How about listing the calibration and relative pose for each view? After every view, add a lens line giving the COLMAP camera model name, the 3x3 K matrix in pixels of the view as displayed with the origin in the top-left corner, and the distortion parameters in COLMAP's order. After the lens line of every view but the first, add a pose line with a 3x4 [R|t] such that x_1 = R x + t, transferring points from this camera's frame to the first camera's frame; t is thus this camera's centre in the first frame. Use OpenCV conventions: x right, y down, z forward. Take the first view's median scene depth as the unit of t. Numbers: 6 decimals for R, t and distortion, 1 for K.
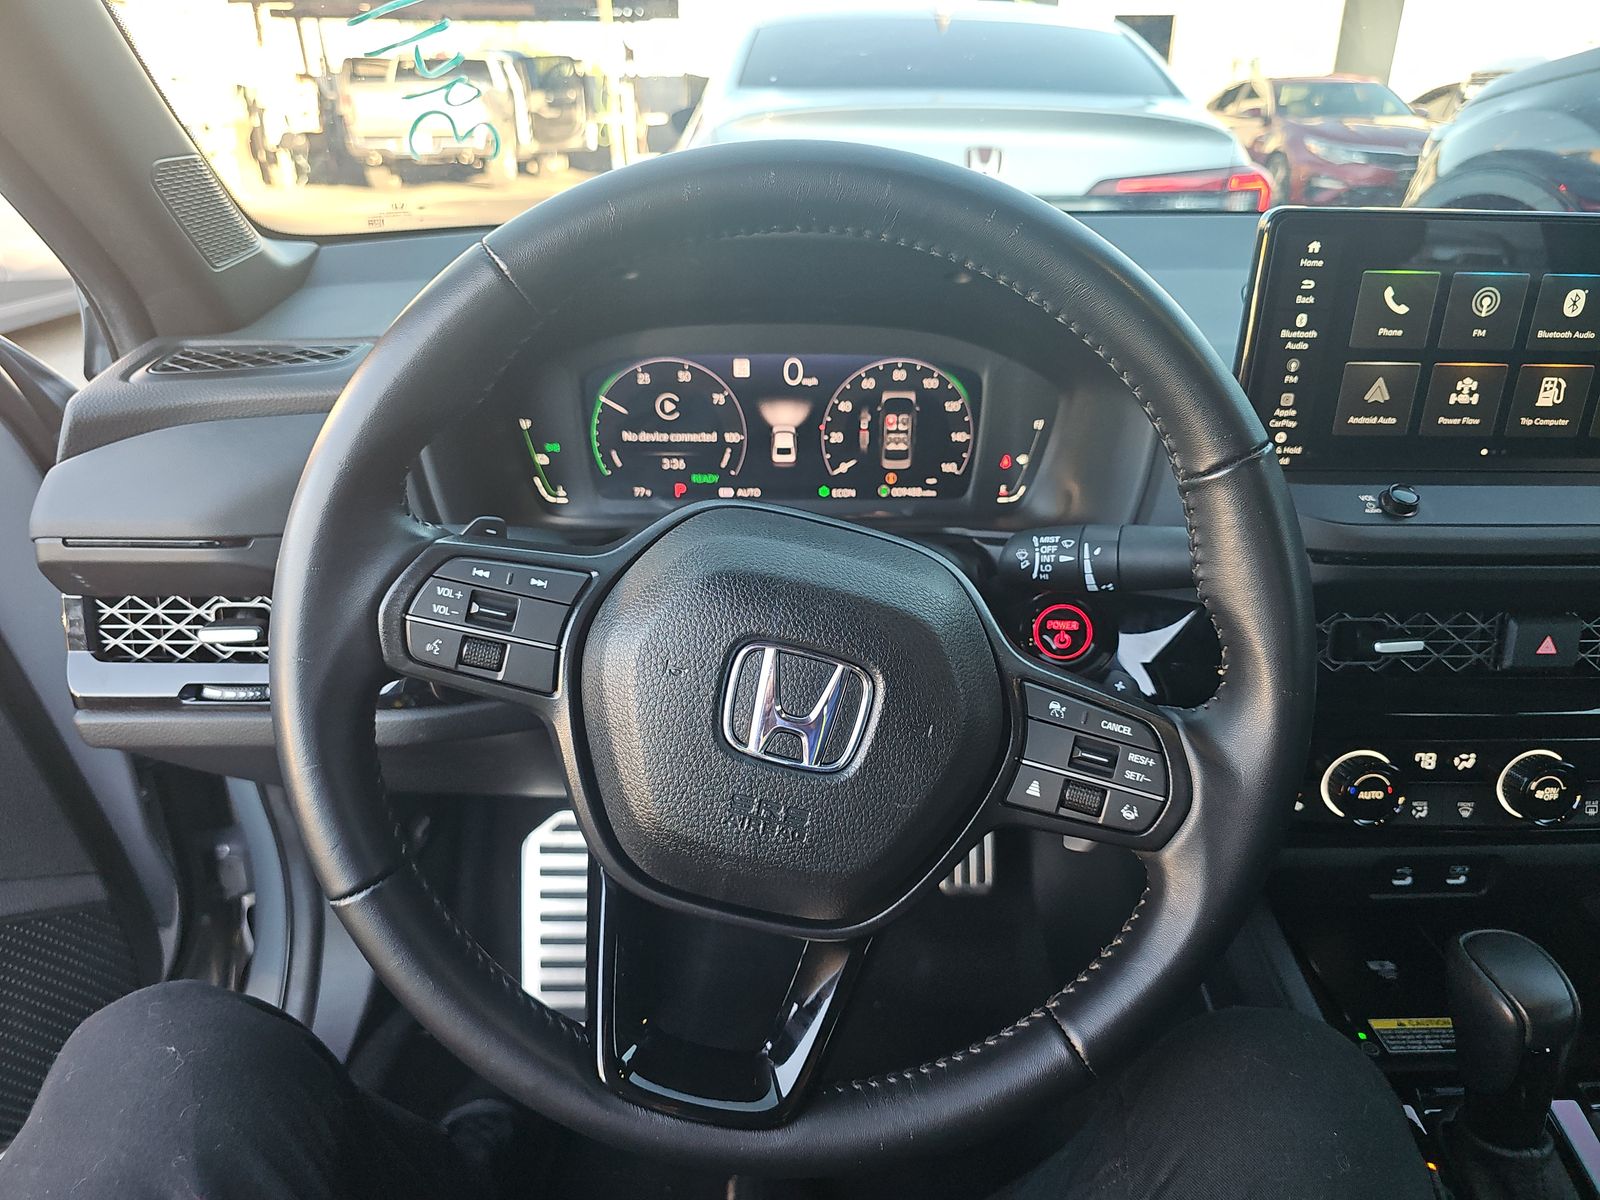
lens RADIAL K [[1056.2, 0, 800.0], [0, 1056.2, 600.0], [0, 0, 1]] dist [0.034489, -0.046384]
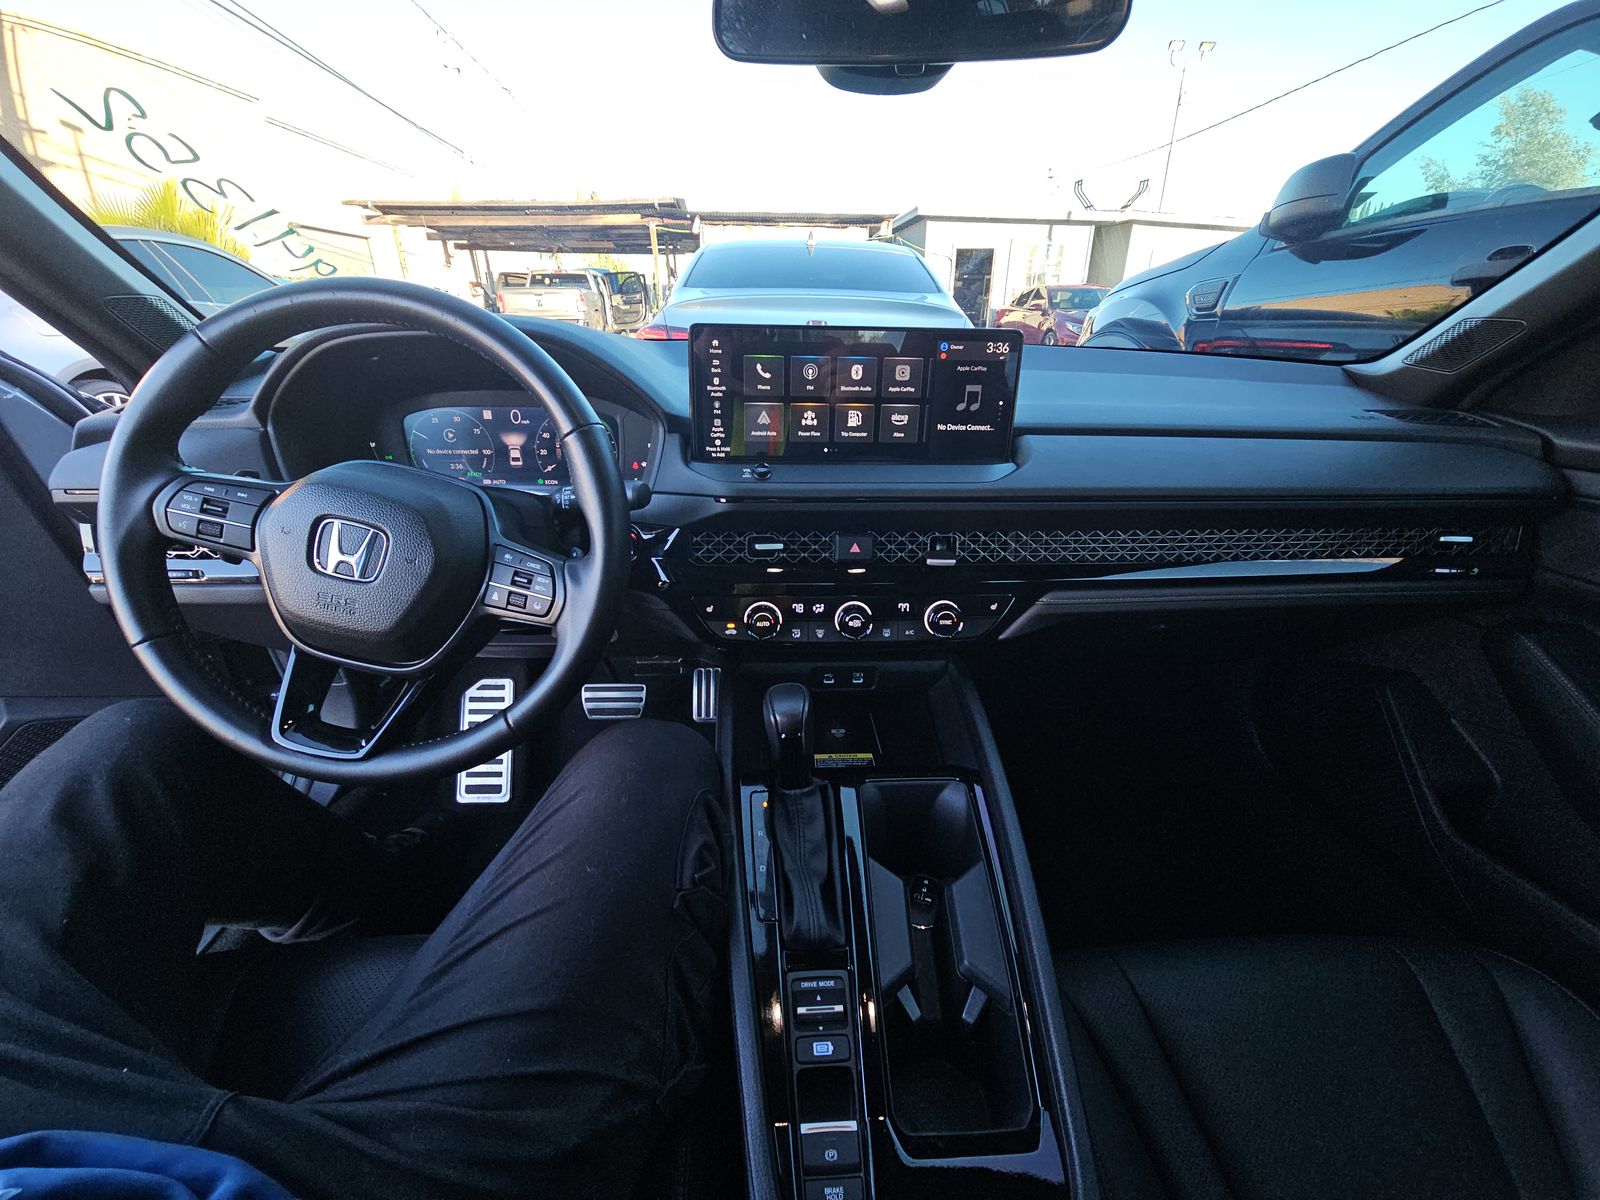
lens RADIAL K [[637.8, 0, 798.5], [0, 637.8, 594.5], [0, 0, 1]] dist [0.007781, -0.000016]
pose [[0.999877, -0.005174, 0.014786, 0.473491], [0.005315, 0.999941, -0.009515, 0.113836], [-0.014736, 0.009592, 0.999845, -0.143720]]
